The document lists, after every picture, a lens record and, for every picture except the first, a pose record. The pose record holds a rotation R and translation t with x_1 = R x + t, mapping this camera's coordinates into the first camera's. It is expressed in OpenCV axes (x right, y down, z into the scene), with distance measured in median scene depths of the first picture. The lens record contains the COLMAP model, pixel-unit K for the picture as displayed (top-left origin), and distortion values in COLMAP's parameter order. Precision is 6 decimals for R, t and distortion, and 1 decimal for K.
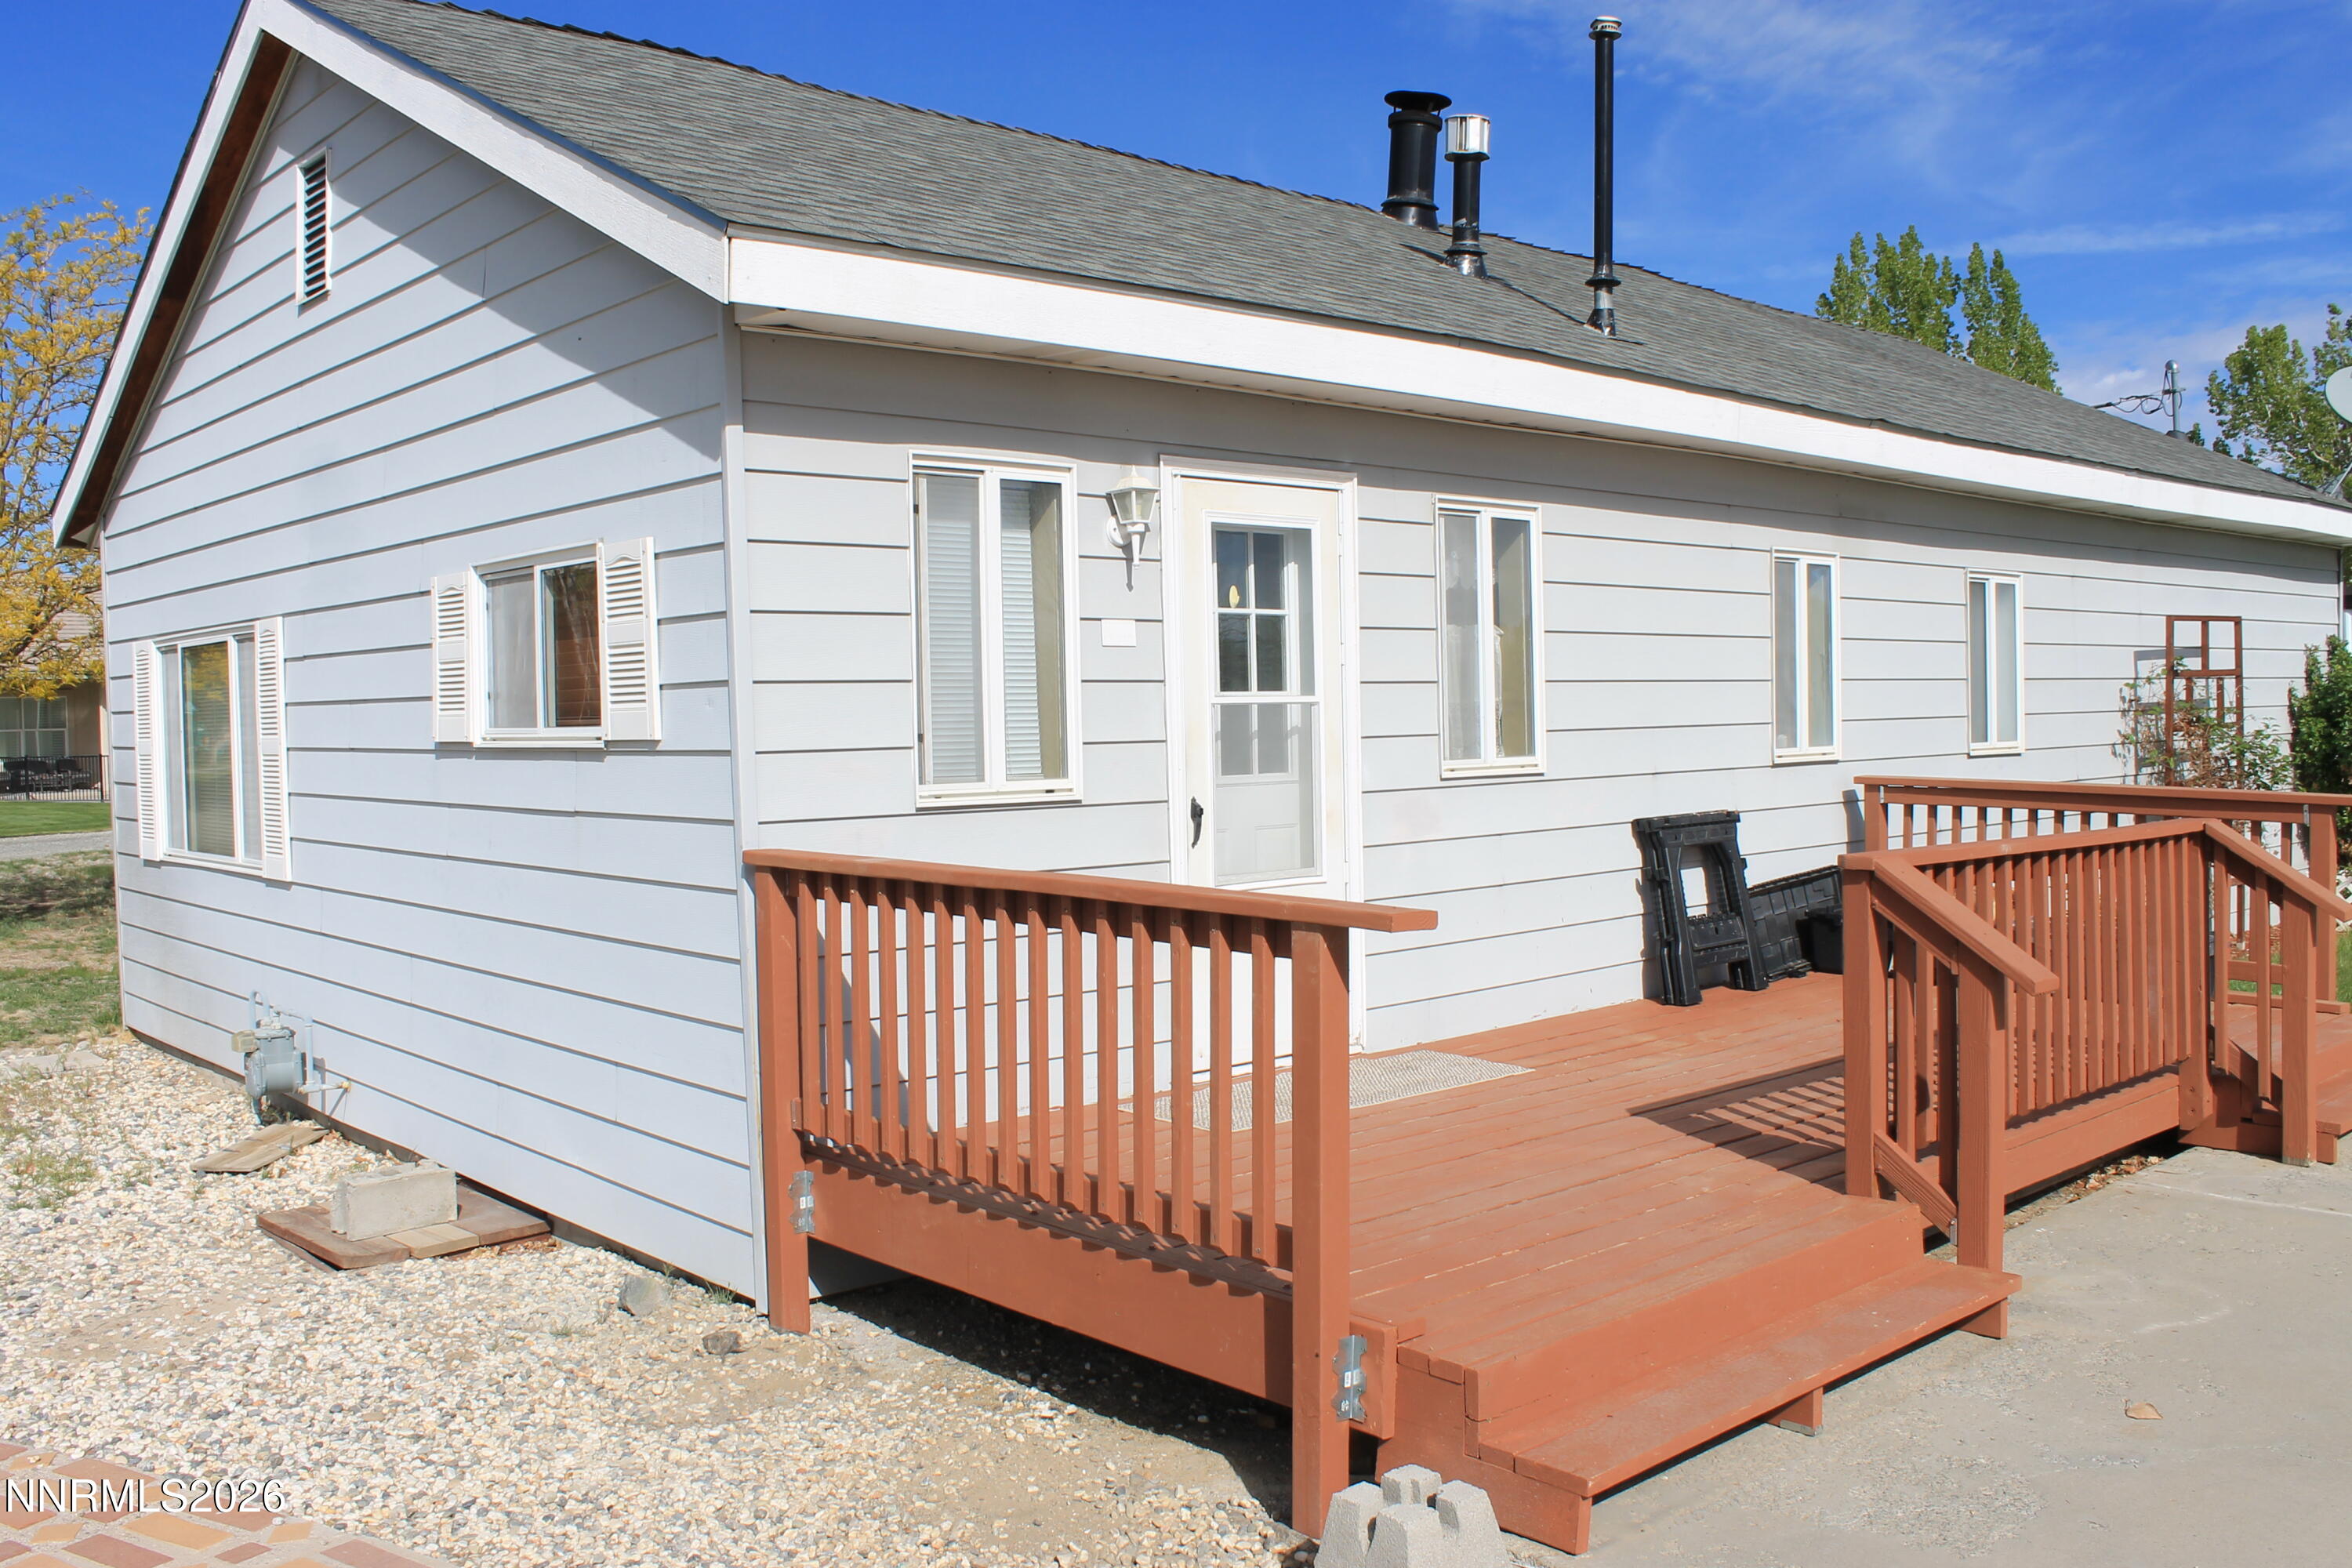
lens RADIAL K [[2009.2, 0, 1163.7], [0, 2009.2, 787.2], [0, 0, 1]] dist [-0.170025, 0.160144]
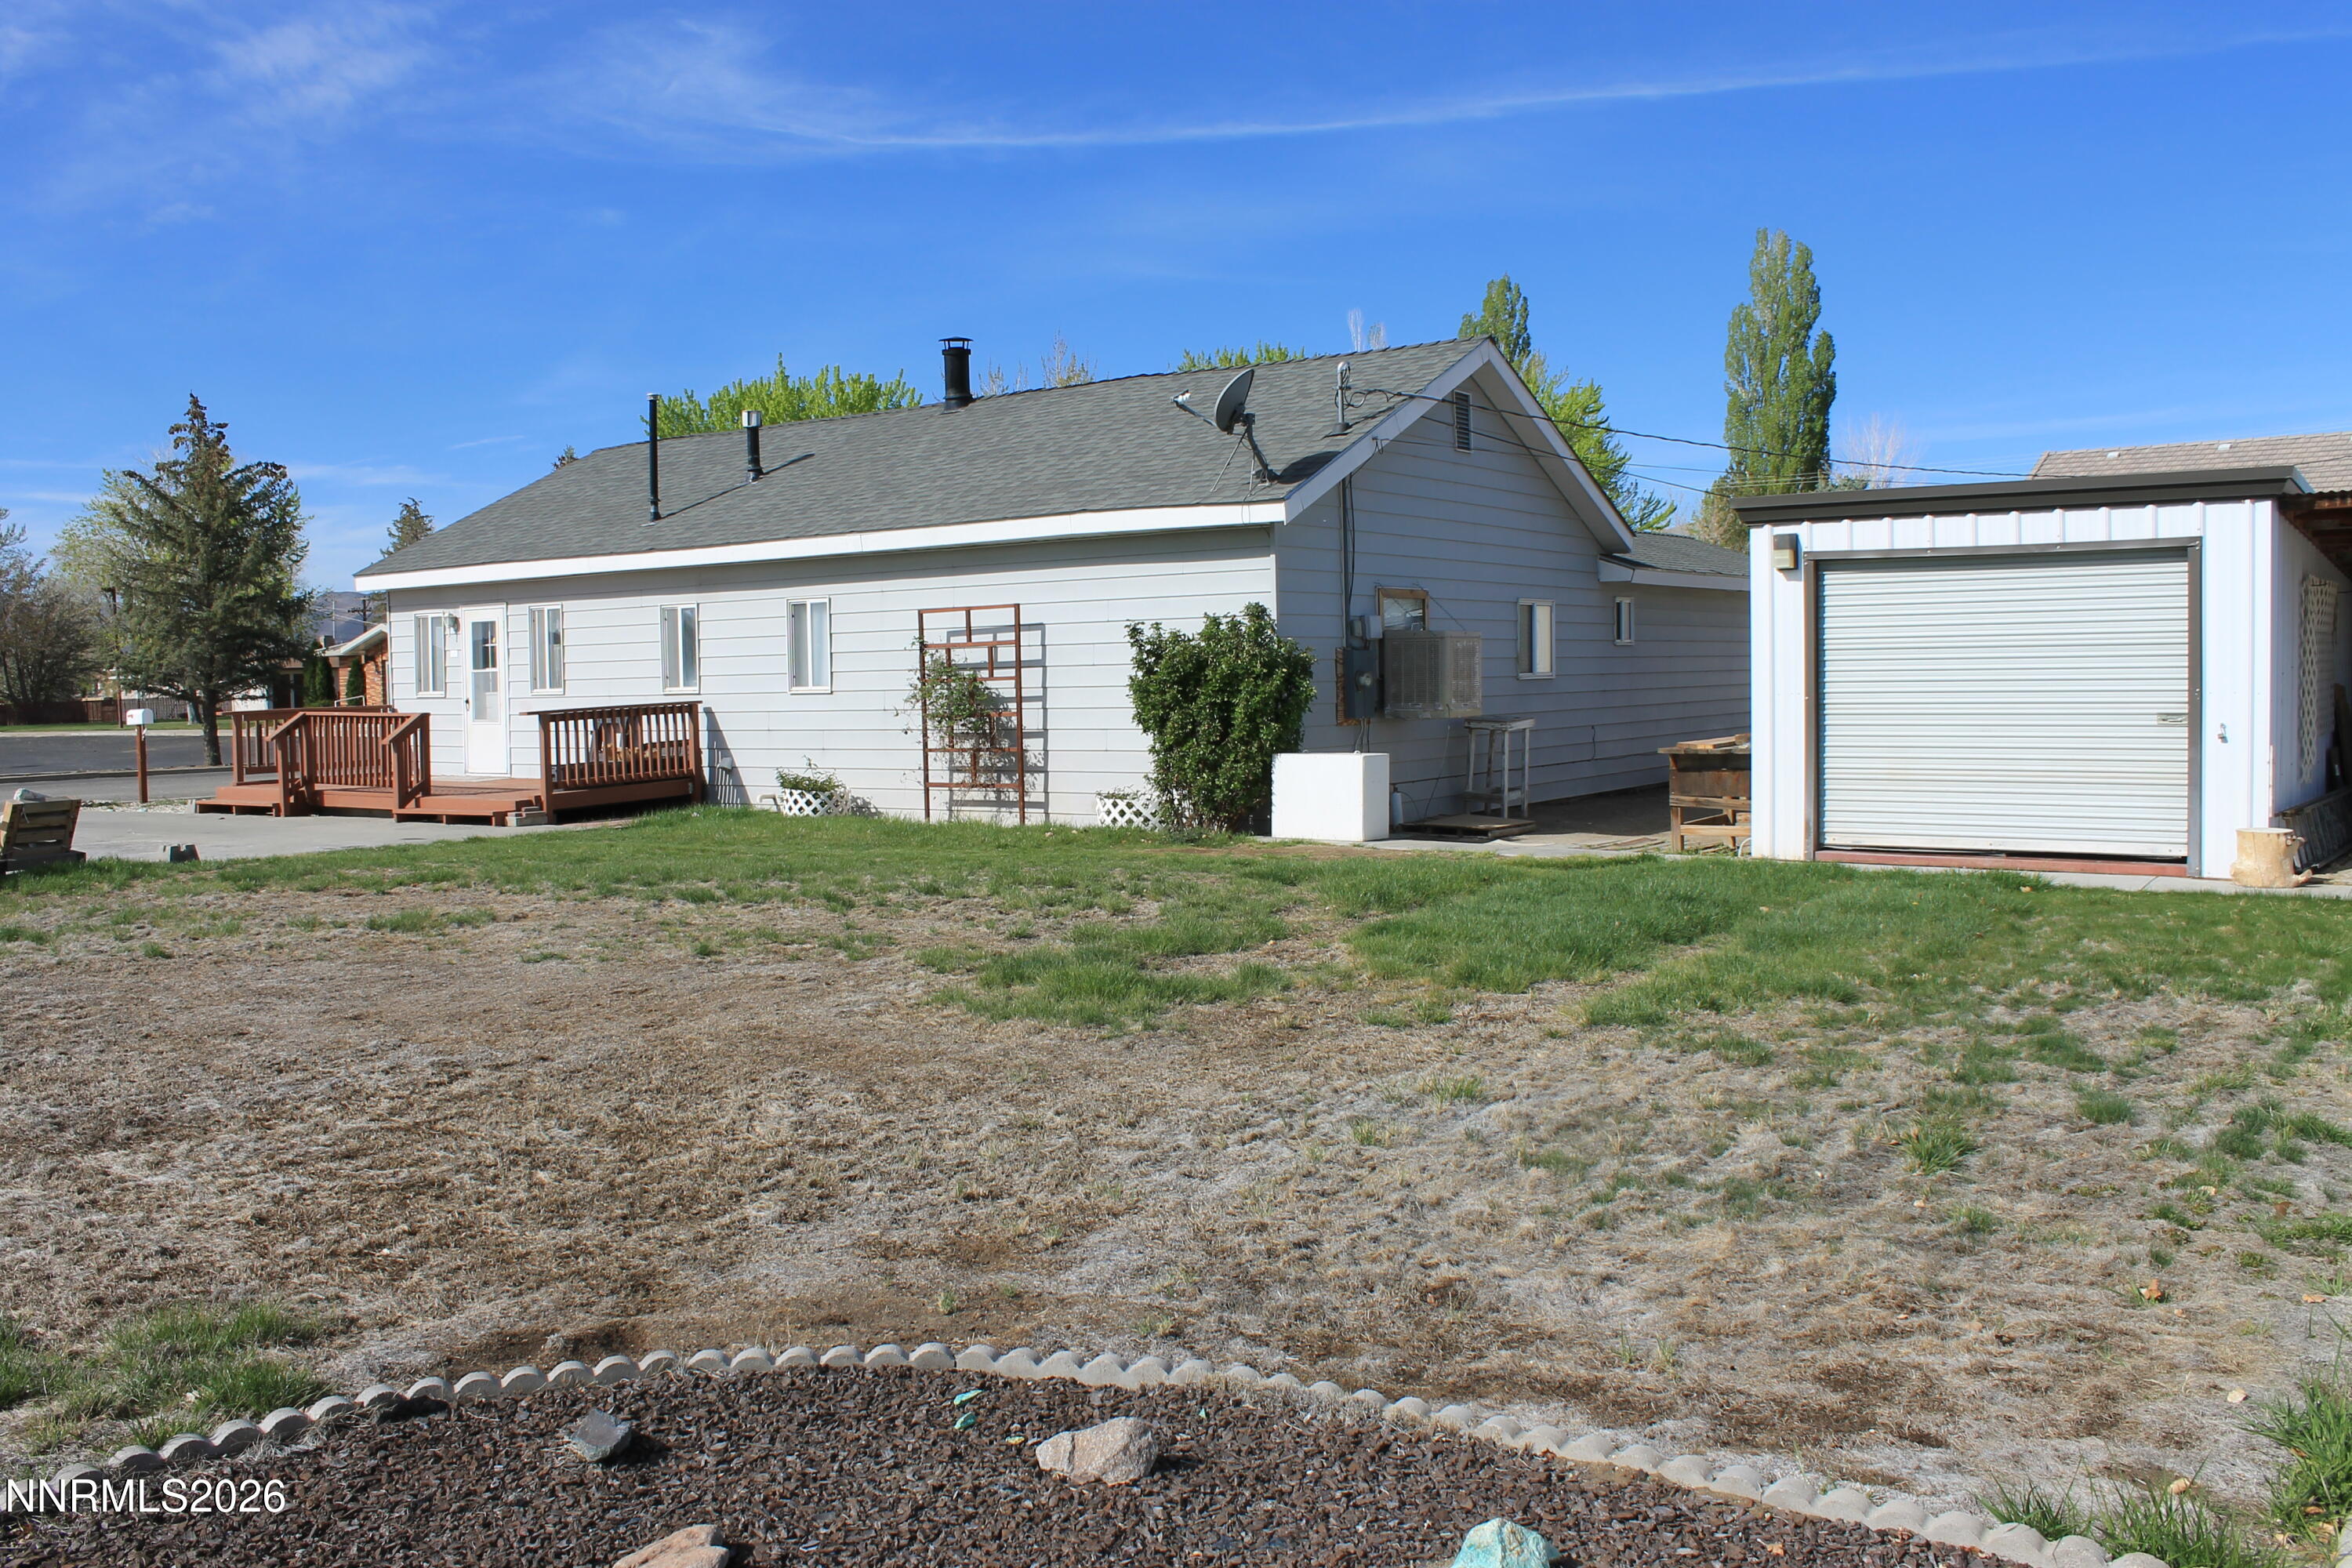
lens RADIAL K [[2009.2, 0, 1163.7], [0, 2009.2, 787.2], [0, 0, 1]] dist [-0.170025, 0.160144]
pose [[0.207898, 0.065241, -0.975972, 2.769551], [-0.026827, 0.997778, 0.060983, -0.061979], [0.977783, 0.013505, 0.209186, 1.081565]]
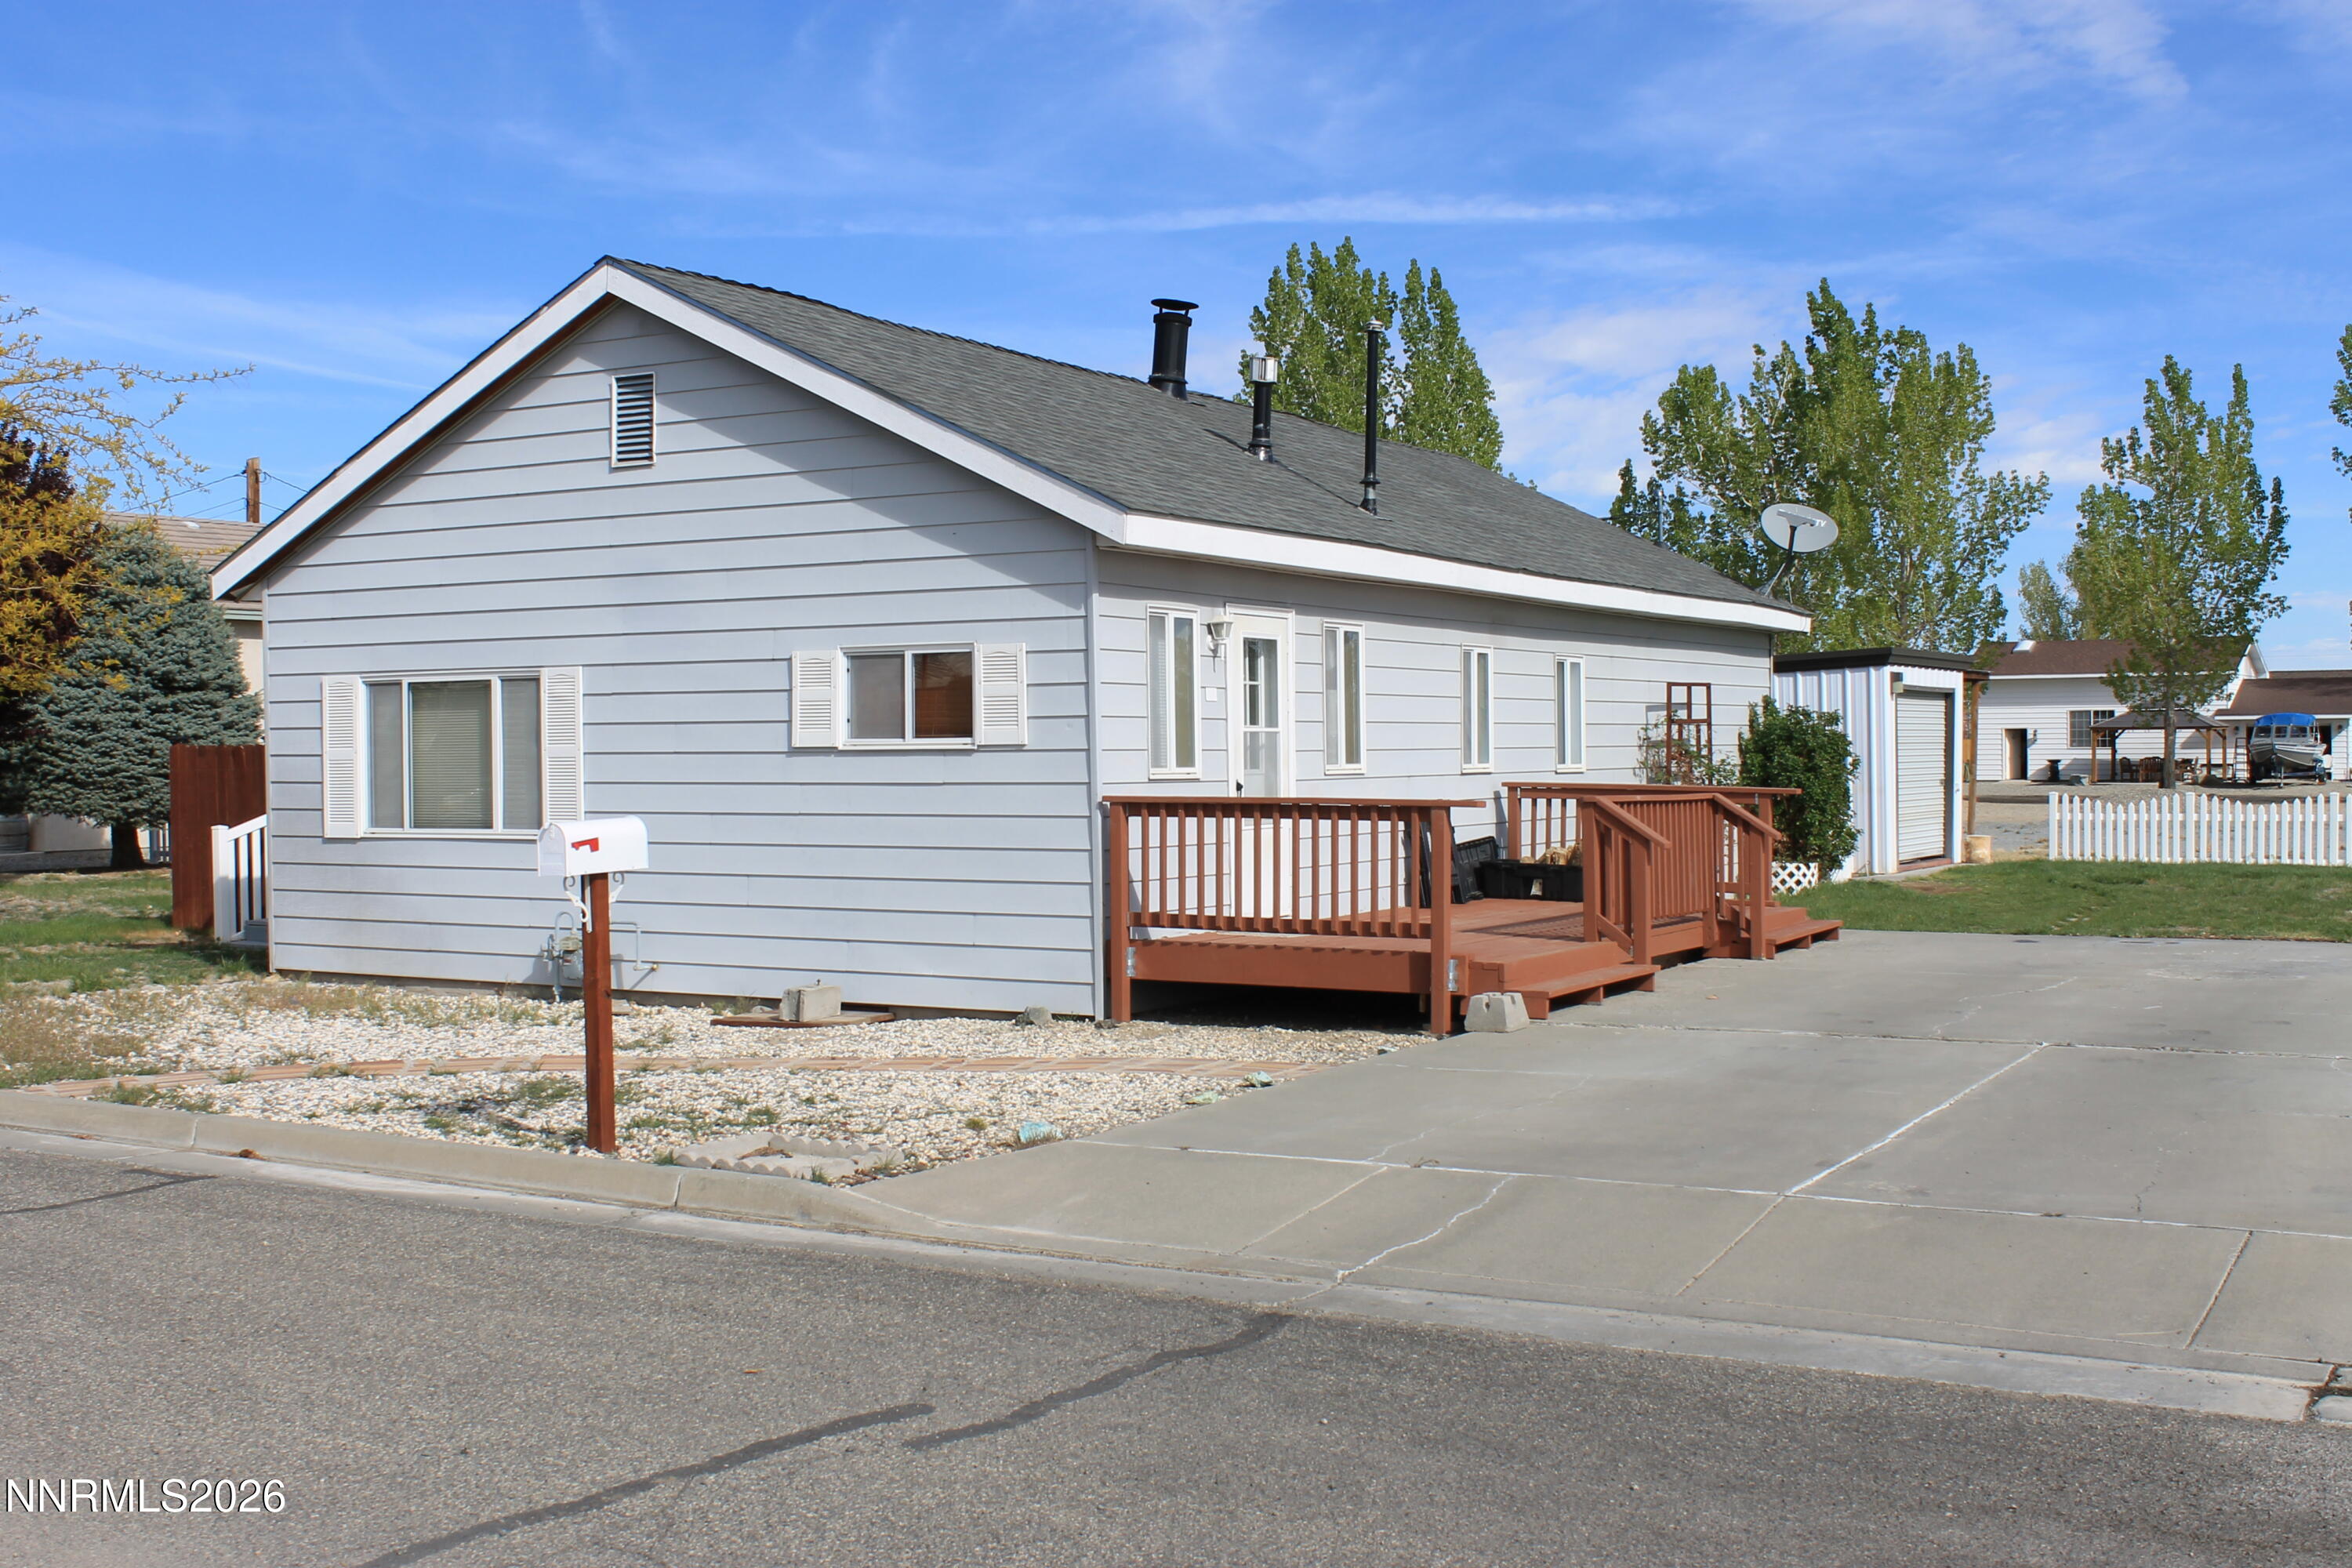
lens RADIAL K [[2612.6, 0, 1176.0], [0, 2612.6, 784.0], [0, 0, 1]] dist [-0.088950, 0.007760]
pose [[0.947732, 0.006331, 0.319006, -0.613850], [0.003131, 0.999570, -0.029140, 0.060112], [-0.319054, 0.028616, 0.947305, -0.994410]]
